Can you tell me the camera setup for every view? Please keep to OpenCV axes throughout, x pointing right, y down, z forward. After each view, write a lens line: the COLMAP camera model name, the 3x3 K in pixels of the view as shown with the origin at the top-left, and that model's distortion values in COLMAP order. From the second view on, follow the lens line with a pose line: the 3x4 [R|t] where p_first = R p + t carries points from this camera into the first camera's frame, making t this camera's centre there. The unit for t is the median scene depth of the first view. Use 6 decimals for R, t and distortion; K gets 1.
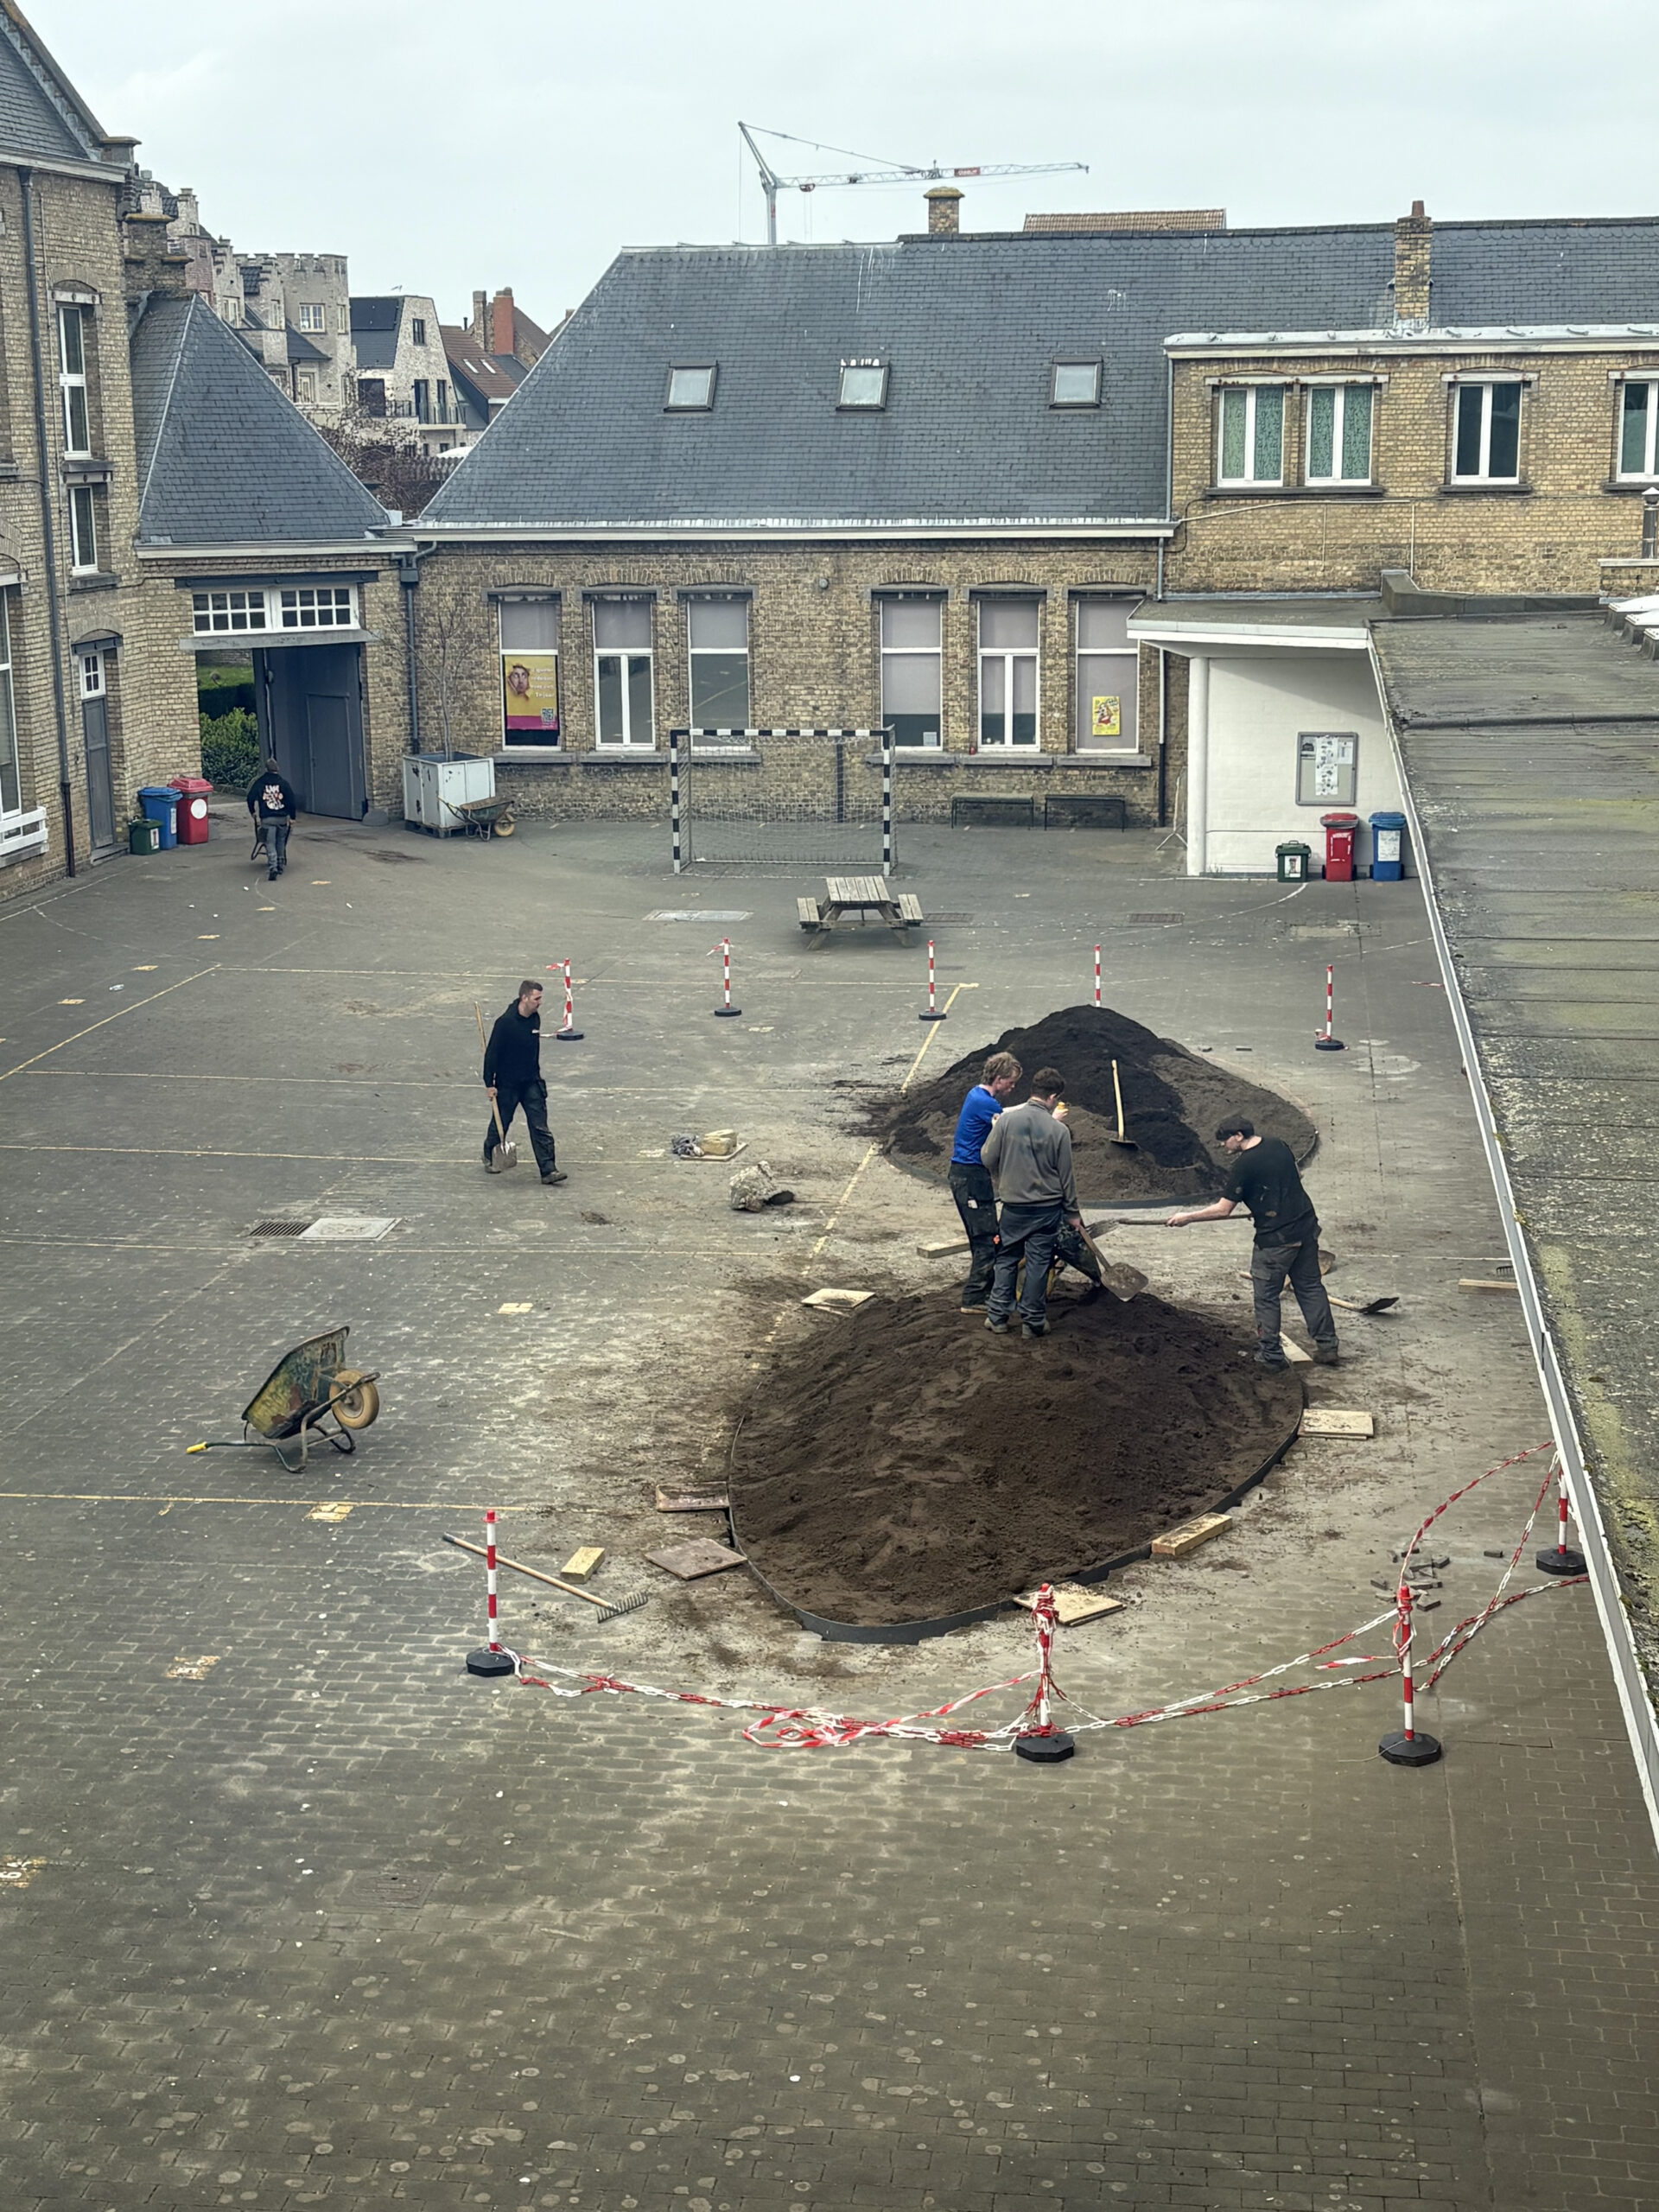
lens RADIAL K [[3094.3, 0, 824.3], [0, 3094.3, 1108.5], [0, 0, 1]] dist [0.066231, 0.000000]
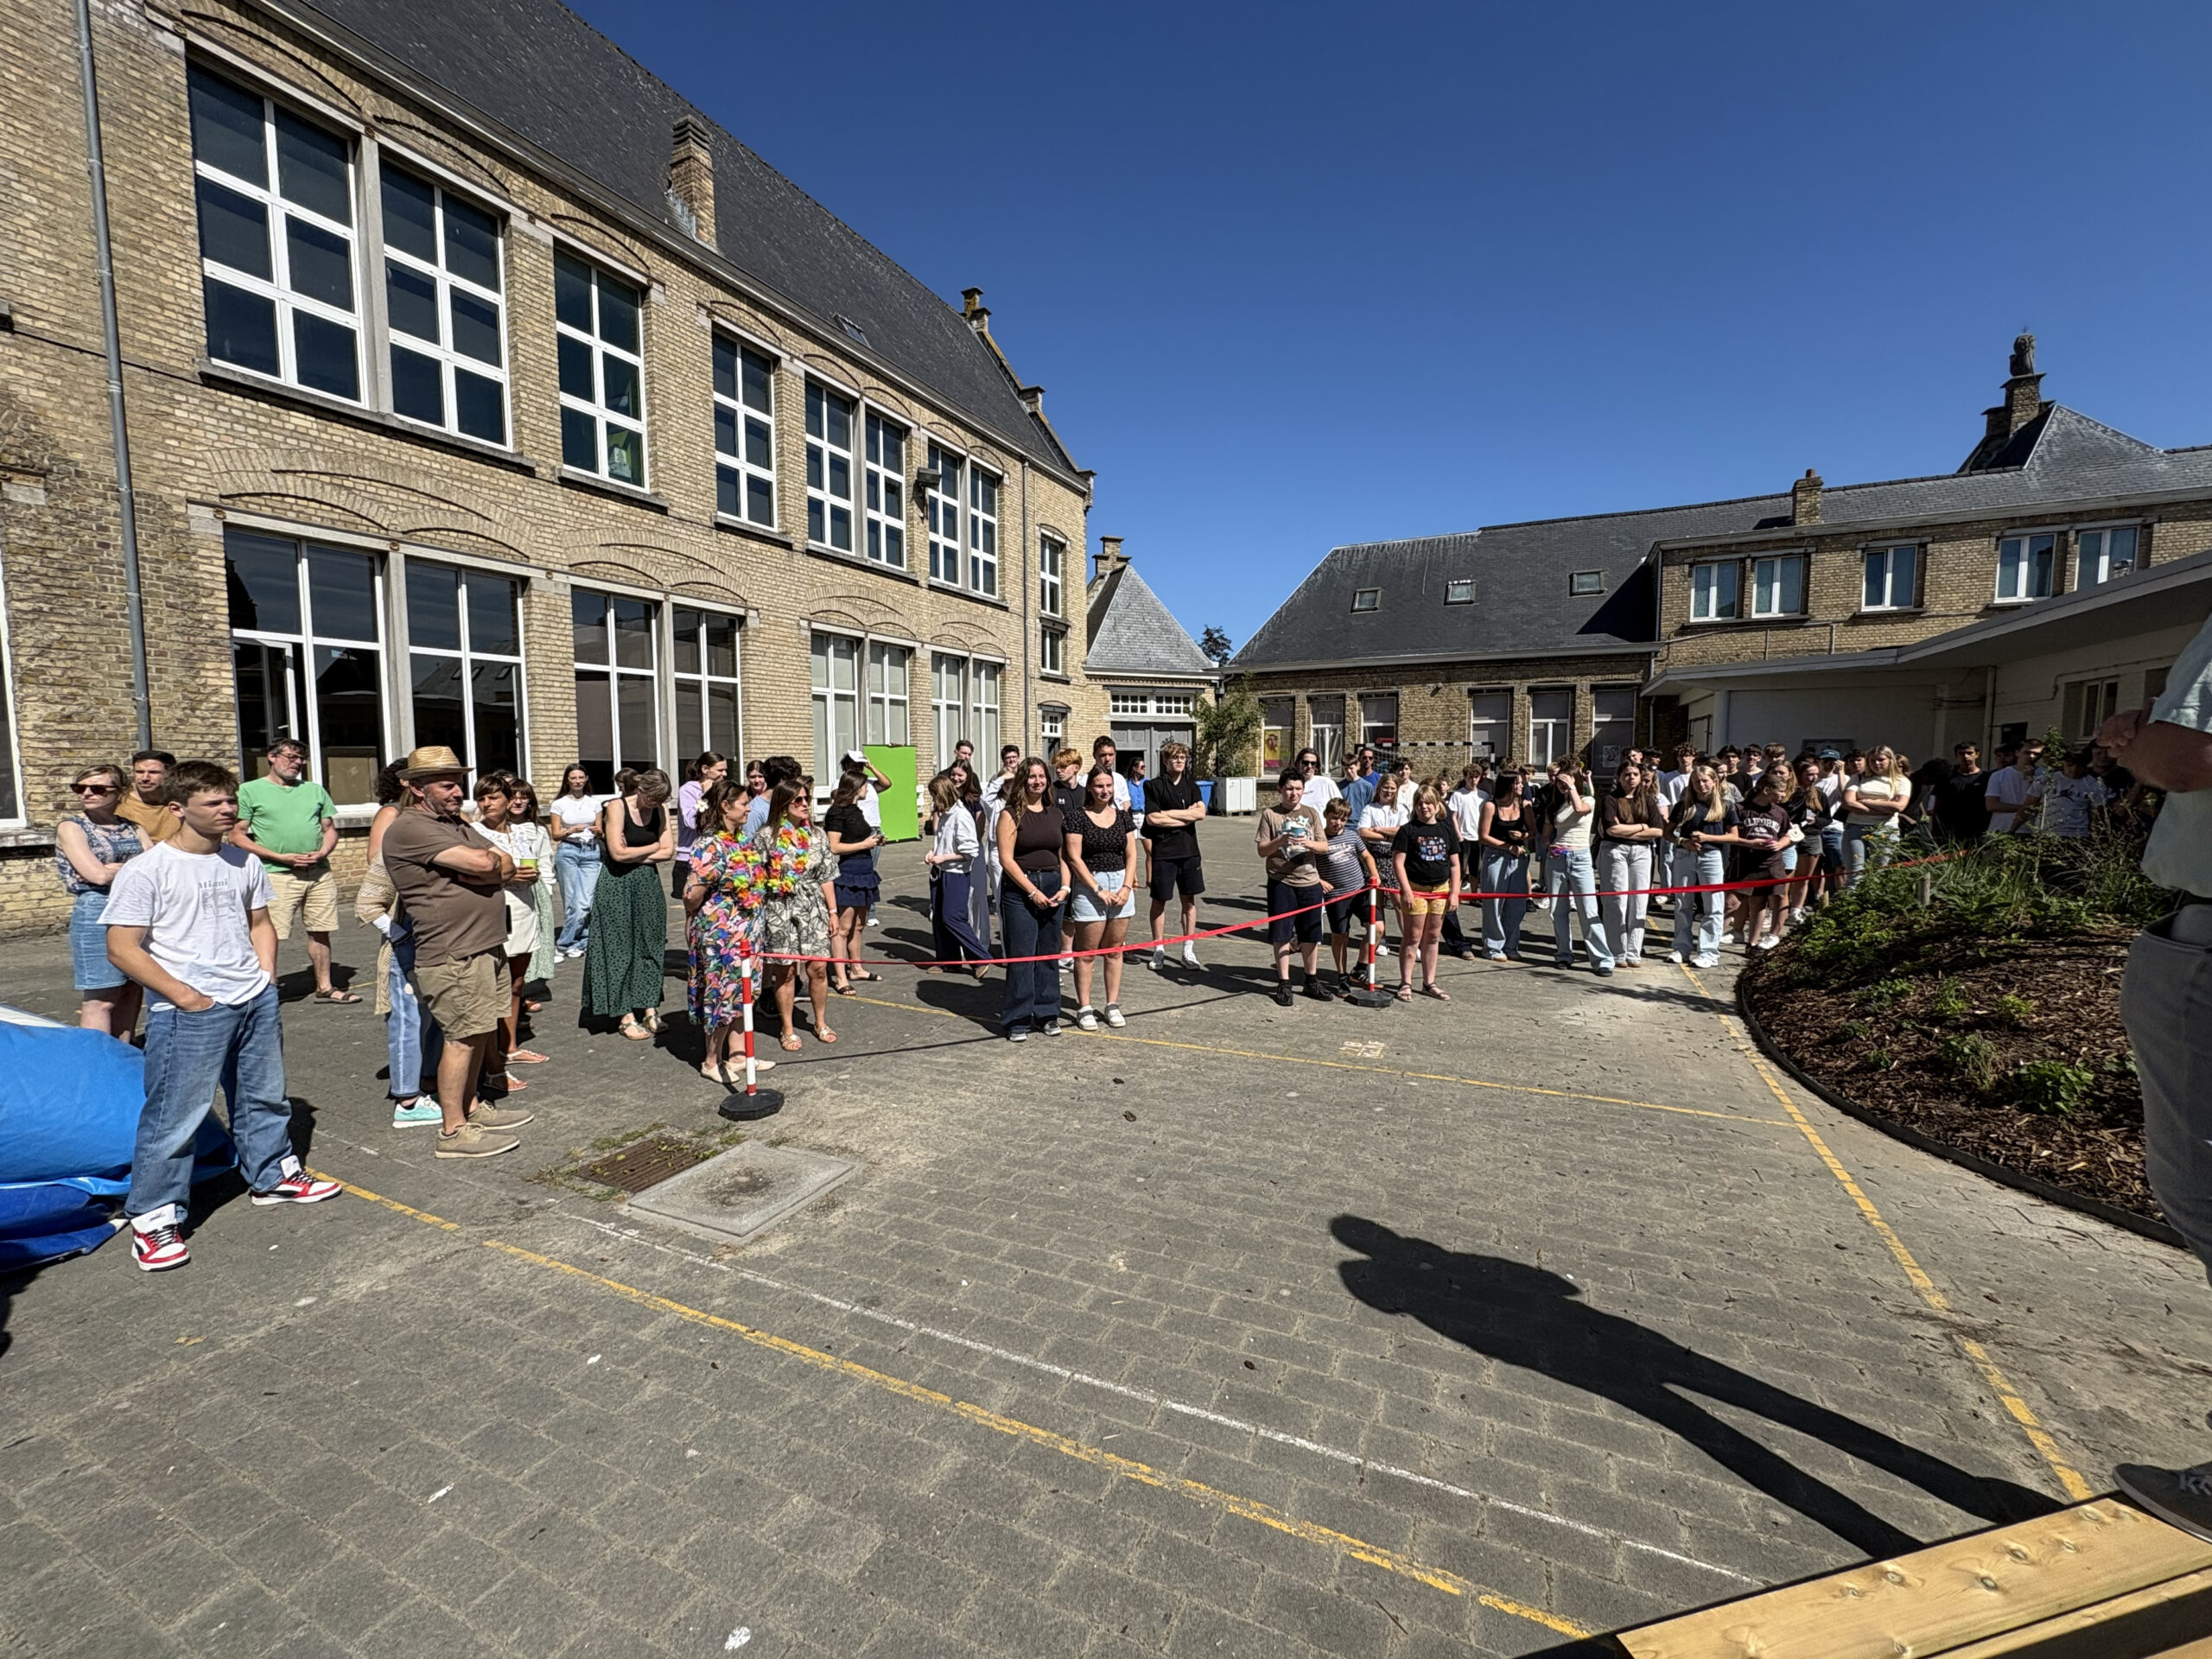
lens RADIAL K [[884.3, 0, 1100.9], [0, 884.3, 834.1], [0, 0, 1]] dist [-0.002052, -0.000068]
pose [[0.952252, 0.030137, -0.303821, -0.030879], [-0.071074, 0.989659, -0.124596, -0.001856], [0.296924, 0.140241, 0.944547, 0.465461]]
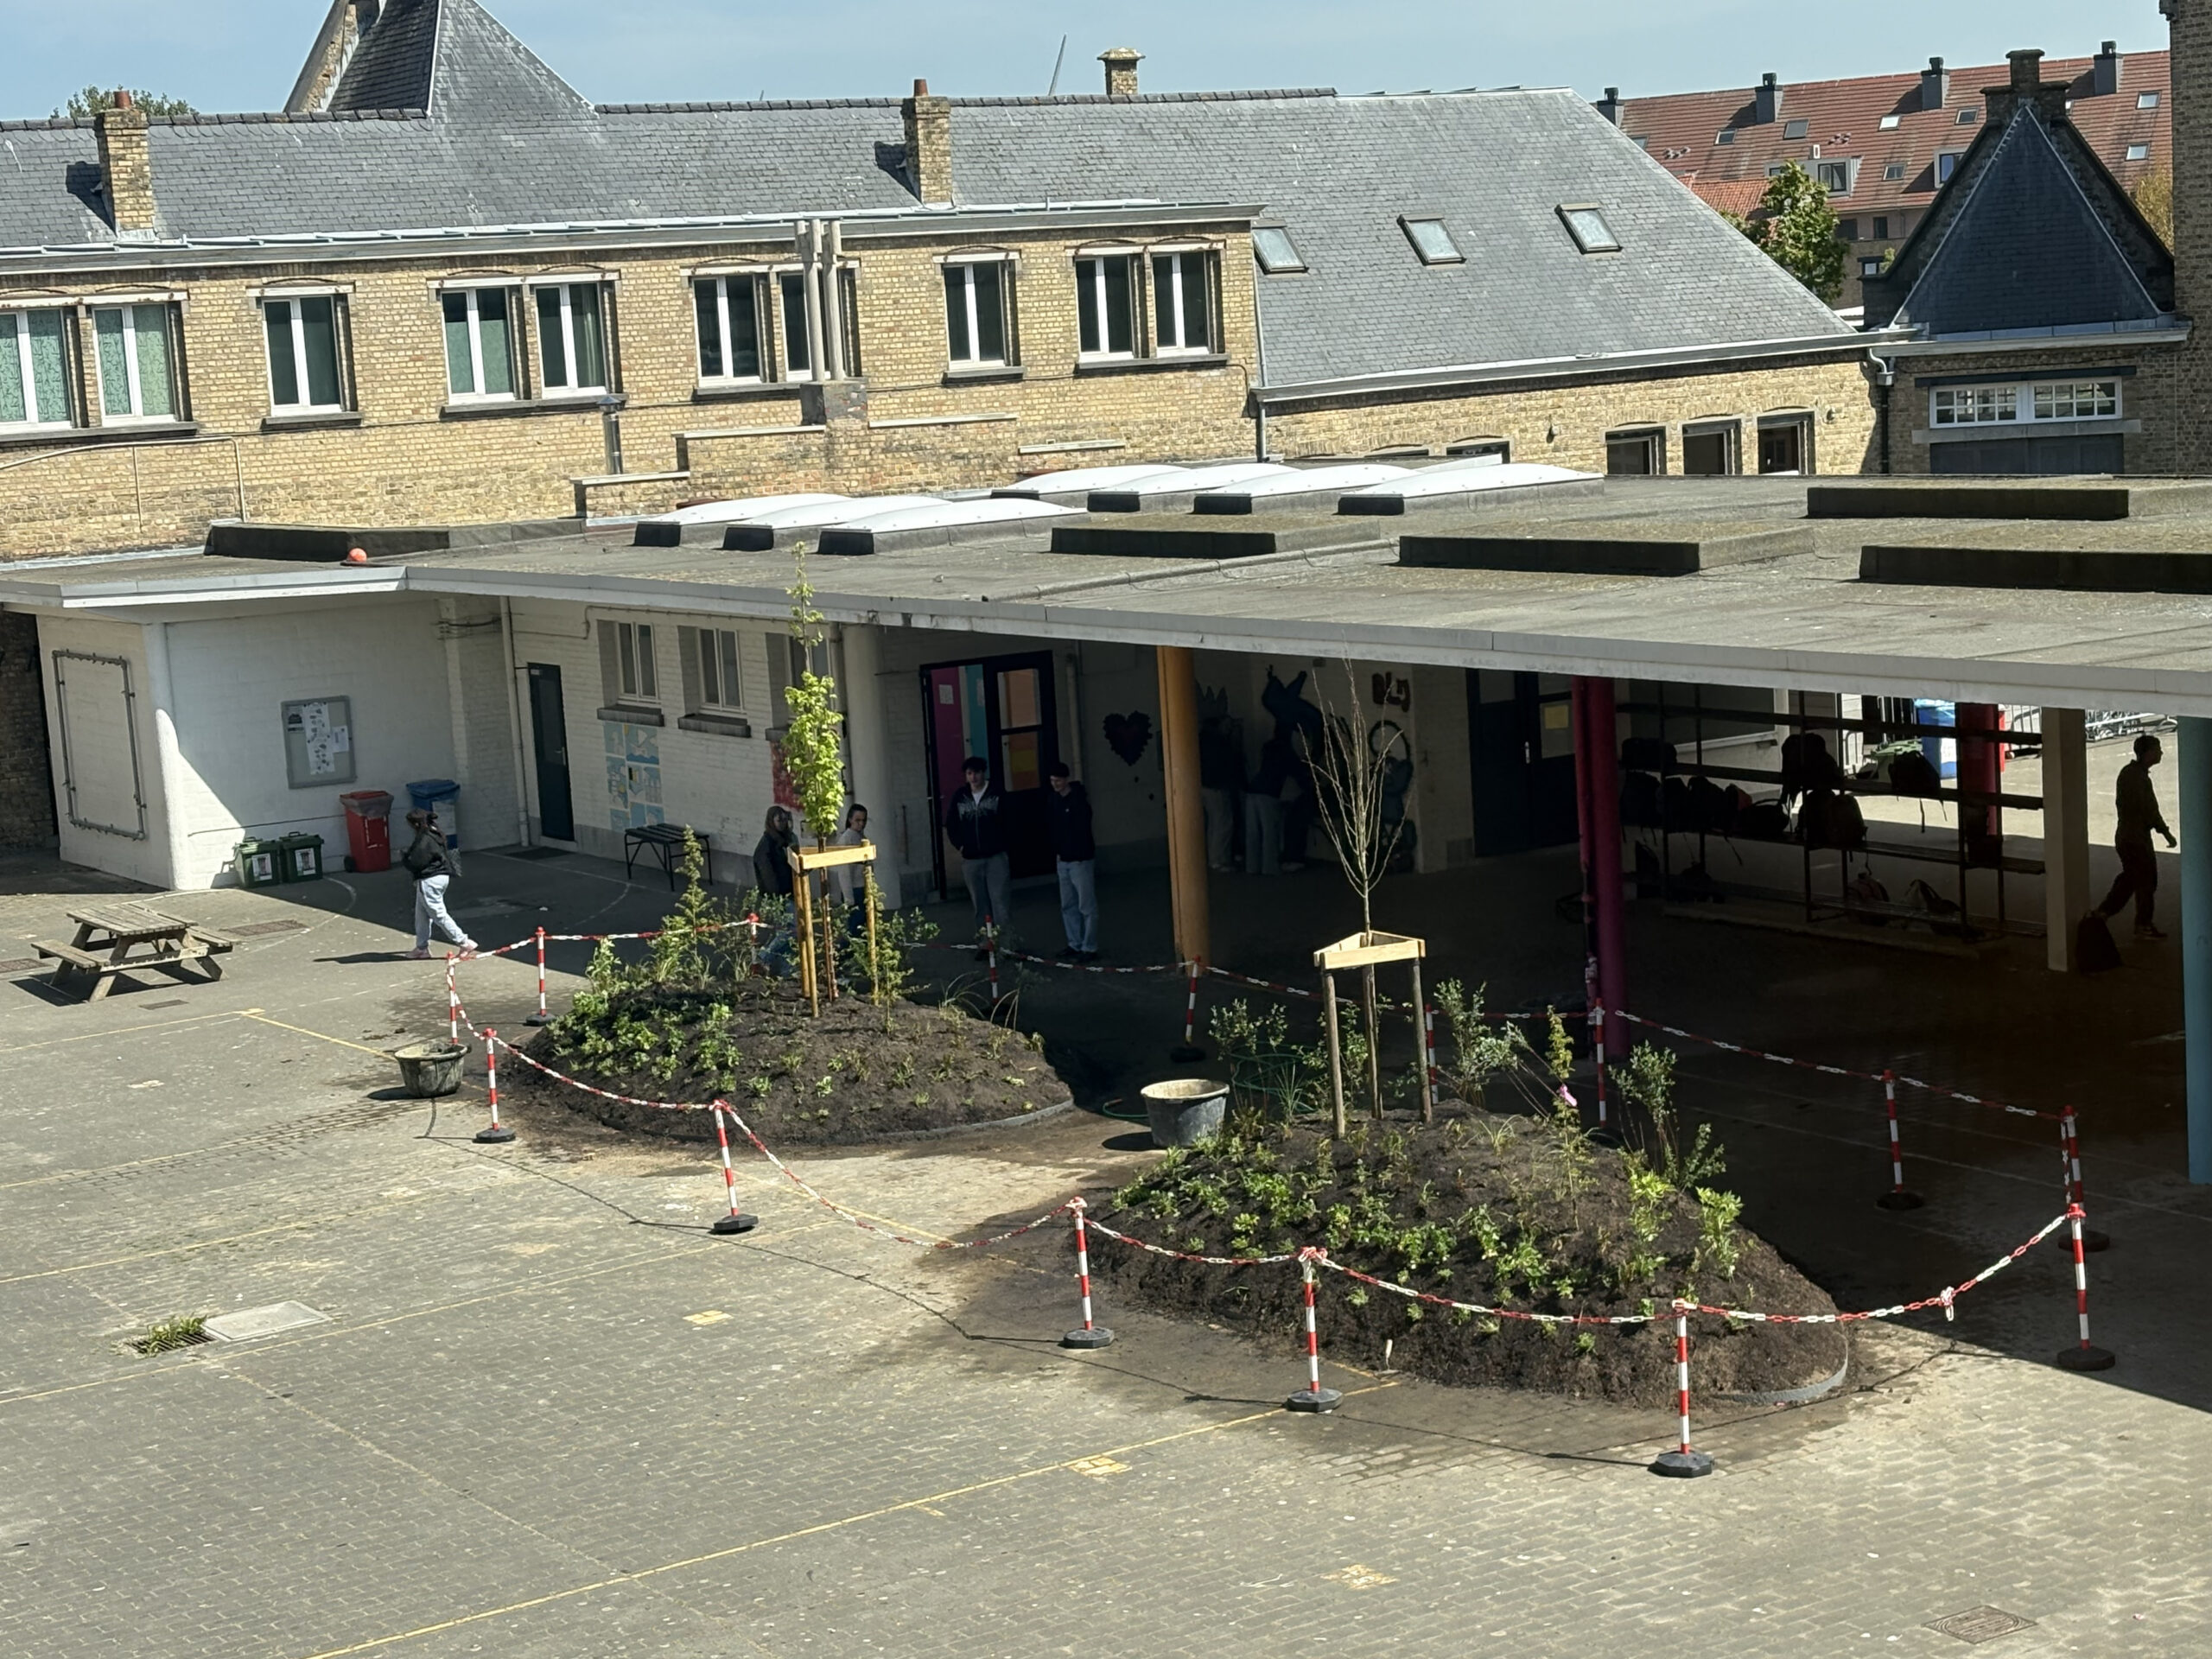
lens RADIAL K [[3930.0, 0, 1099.2], [0, 3930.0, 833.2], [0, 0, 1]] dist [0.116196, 0.000000]
pose [[0.762011, -0.120561, 0.636242, -0.325454], [0.191666, 0.980484, -0.043762, 0.001542], [-0.618549, 0.155294, 0.770247, 0.046218]]
